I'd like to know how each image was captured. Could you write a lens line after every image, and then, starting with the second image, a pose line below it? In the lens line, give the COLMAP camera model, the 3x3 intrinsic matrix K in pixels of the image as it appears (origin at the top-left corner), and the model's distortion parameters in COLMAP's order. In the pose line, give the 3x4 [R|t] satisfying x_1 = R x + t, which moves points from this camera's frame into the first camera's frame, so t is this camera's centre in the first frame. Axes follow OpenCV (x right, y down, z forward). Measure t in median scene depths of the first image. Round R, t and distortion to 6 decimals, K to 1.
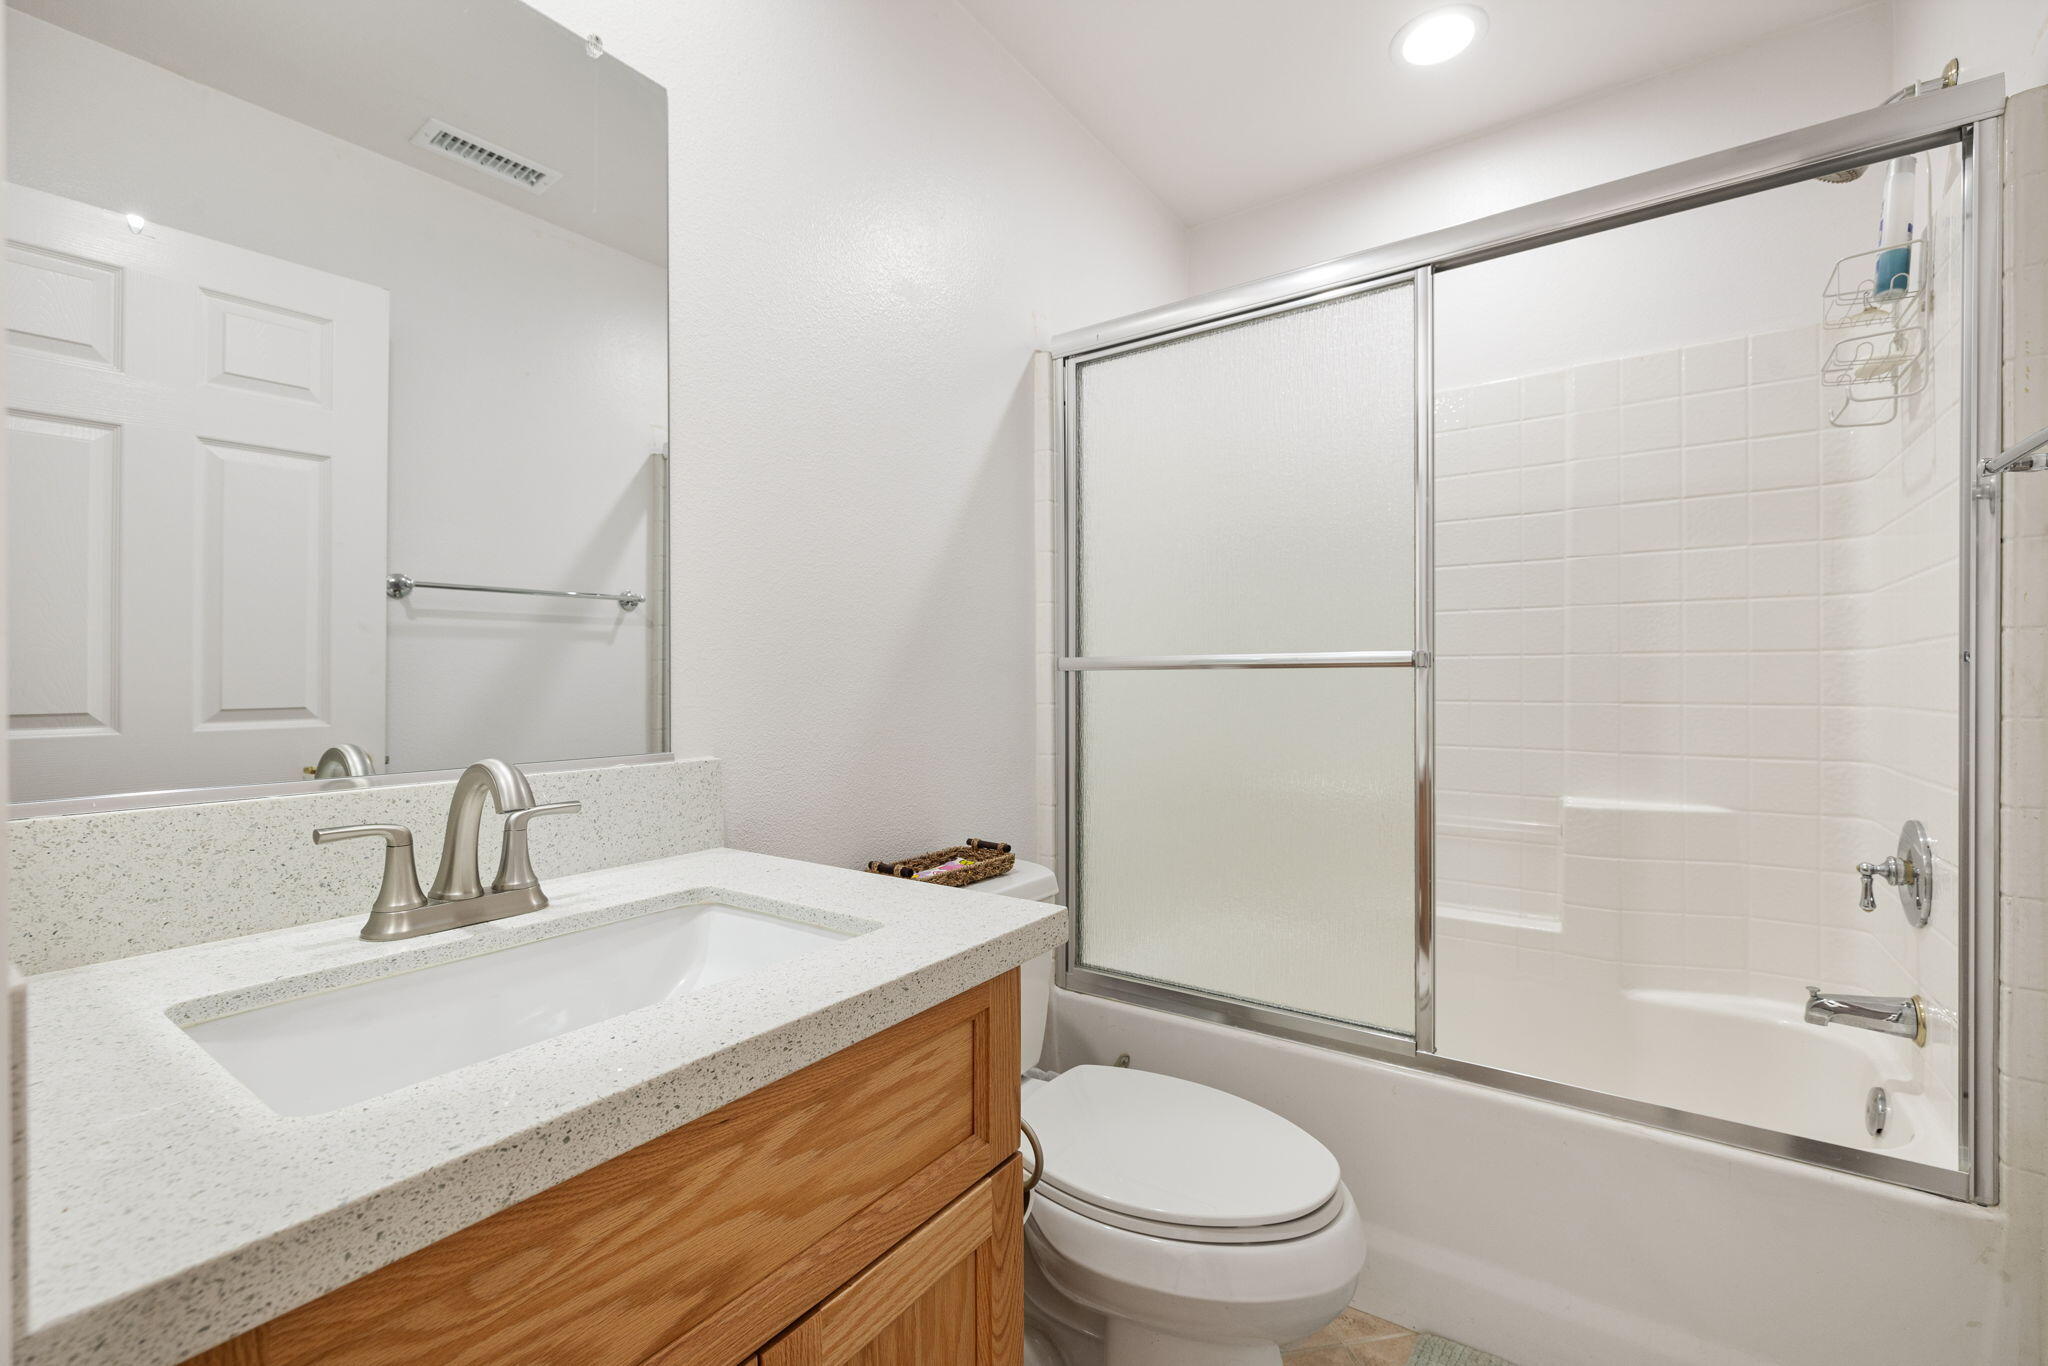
lens RADIAL K [[869.0, 0, 1027.8], [0, 869.0, 681.9], [0, 0, 1]] dist [-0.000836, 0.000767]
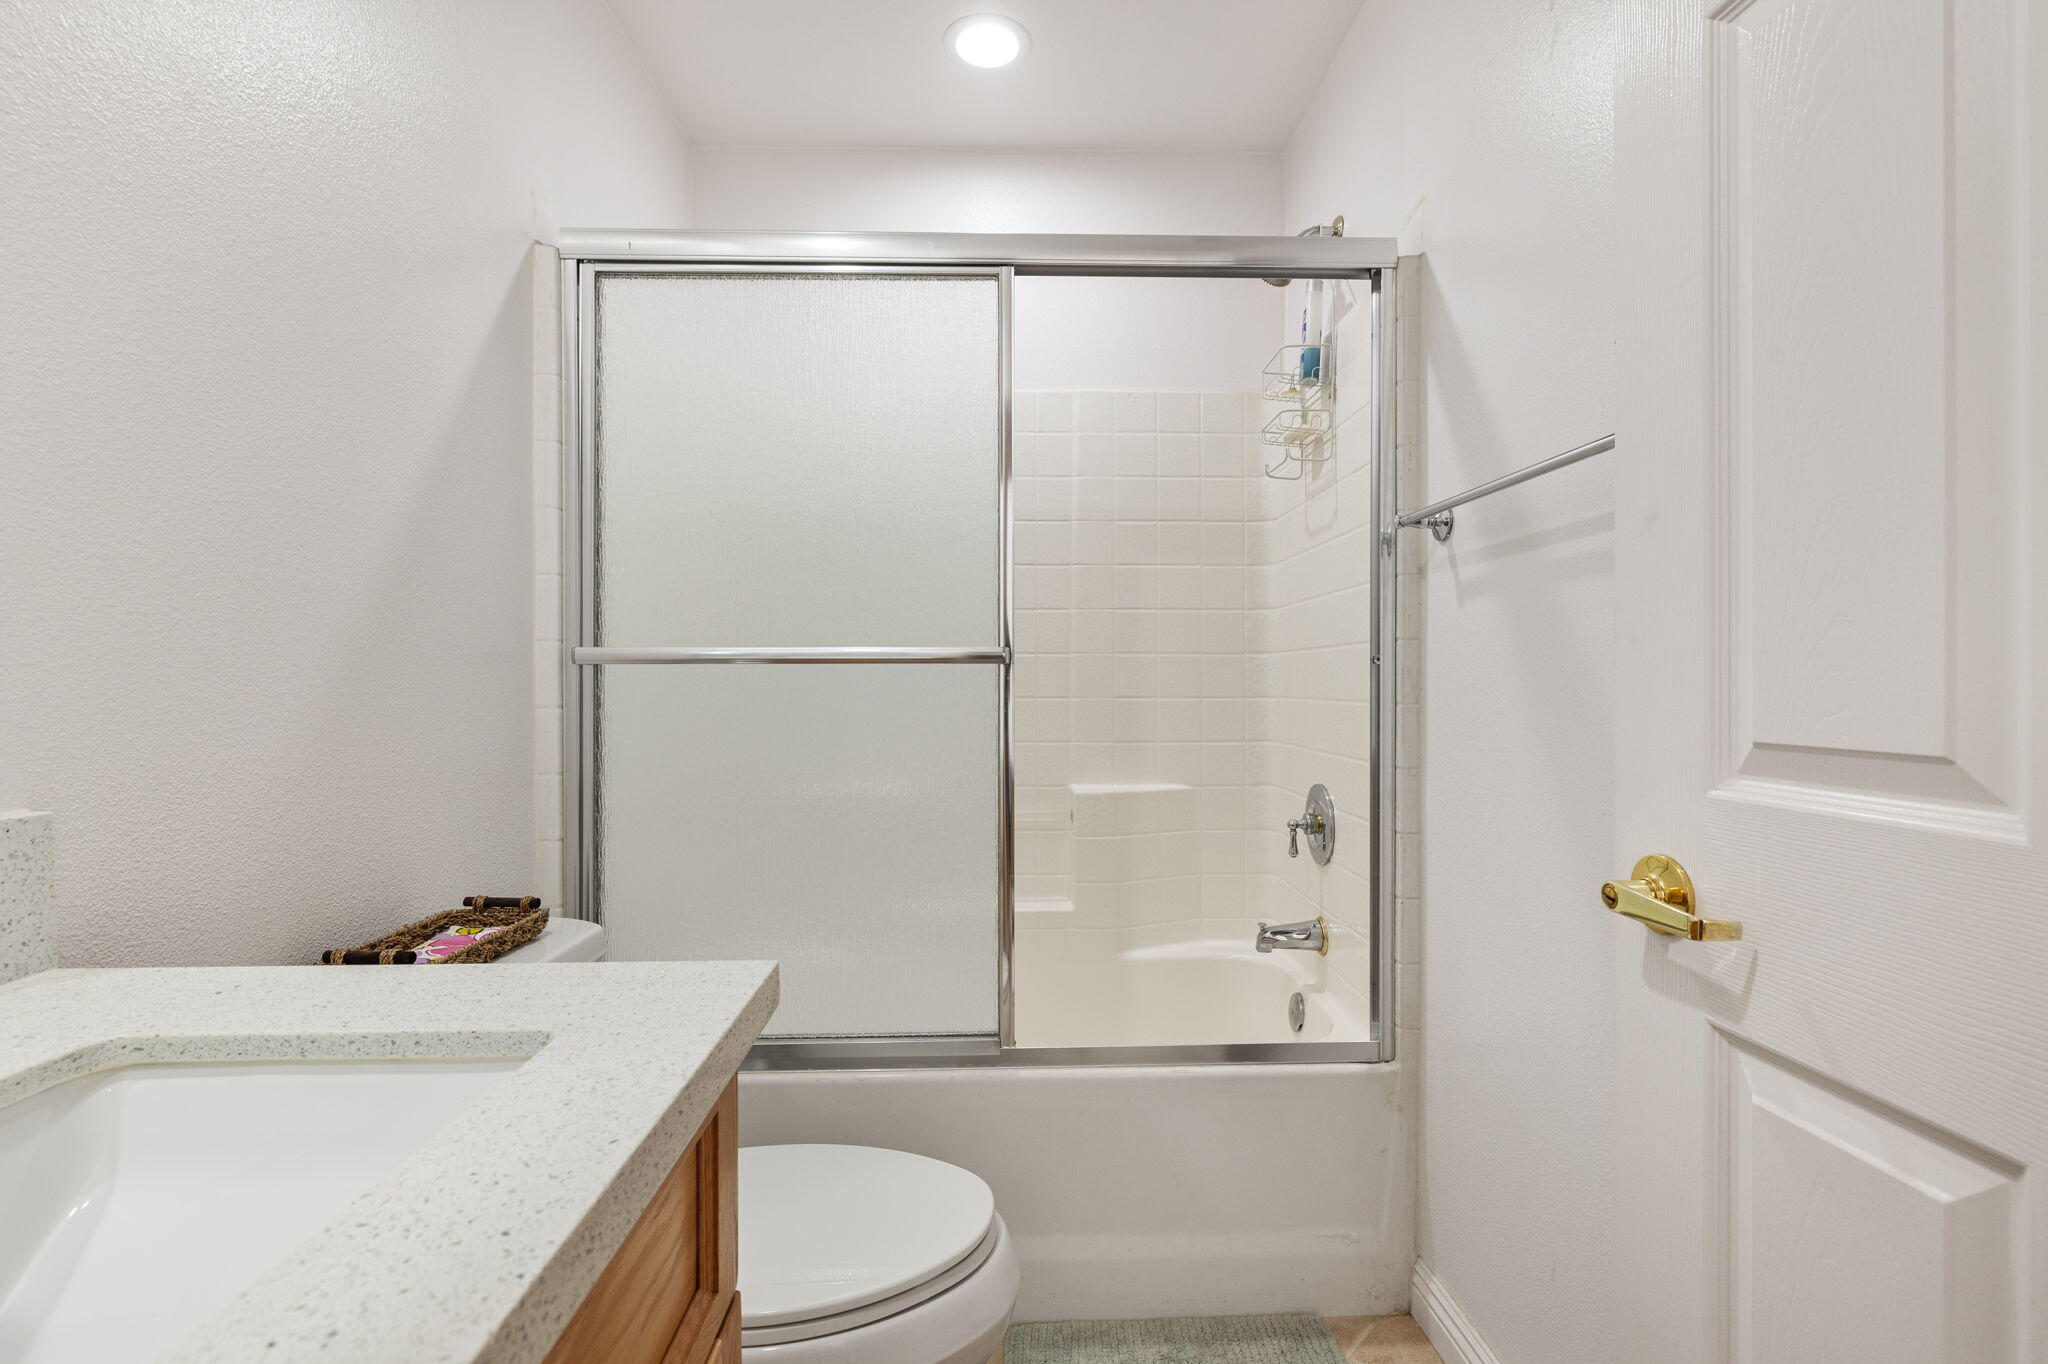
lens RADIAL K [[952.1, 0, 1014.8], [0, 952.1, 676.1], [0, 0, 1]] dist [-0.002870, 0.001122]
pose [[0.800303, 0.002755, 0.599590, -0.196493], [0.000251, 0.999988, -0.004930, 0.002917], [-0.599596, 0.004096, 0.800292, 0.113768]]
